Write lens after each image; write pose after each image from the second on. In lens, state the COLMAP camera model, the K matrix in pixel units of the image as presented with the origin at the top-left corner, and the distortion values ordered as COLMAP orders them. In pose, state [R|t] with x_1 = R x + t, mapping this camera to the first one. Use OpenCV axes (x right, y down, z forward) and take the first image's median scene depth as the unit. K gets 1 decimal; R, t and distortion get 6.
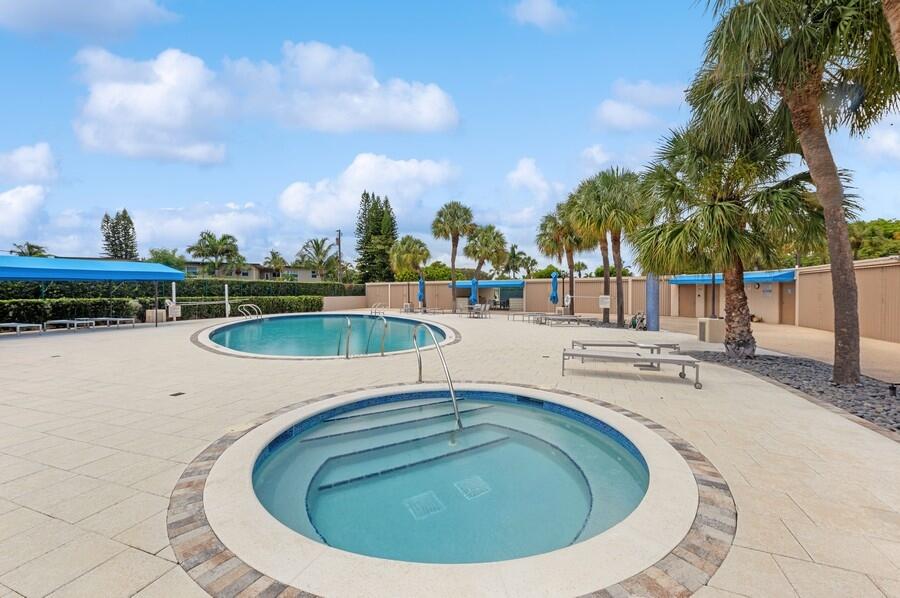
lens RADIAL K [[385.0, 0, 447.2], [0, 385.0, 284.7], [0, 0, 1]] dist [-0.001568, -0.000101]
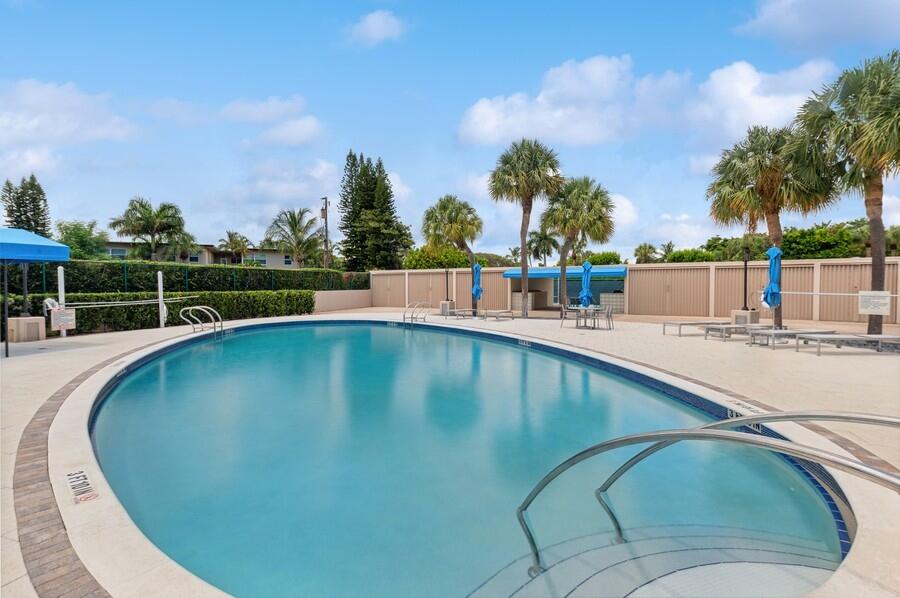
lens RADIAL K [[469.7, 0, 453.9], [0, 469.7, 287.9], [0, 0, 1]] dist [0.000116, -0.000092]
pose [[0.999789, -0.000077, 0.020527, -0.059952], [-0.000505, 0.999599, 0.028329, 0.001688], [-0.020521, -0.028333, 0.999388, 0.117433]]
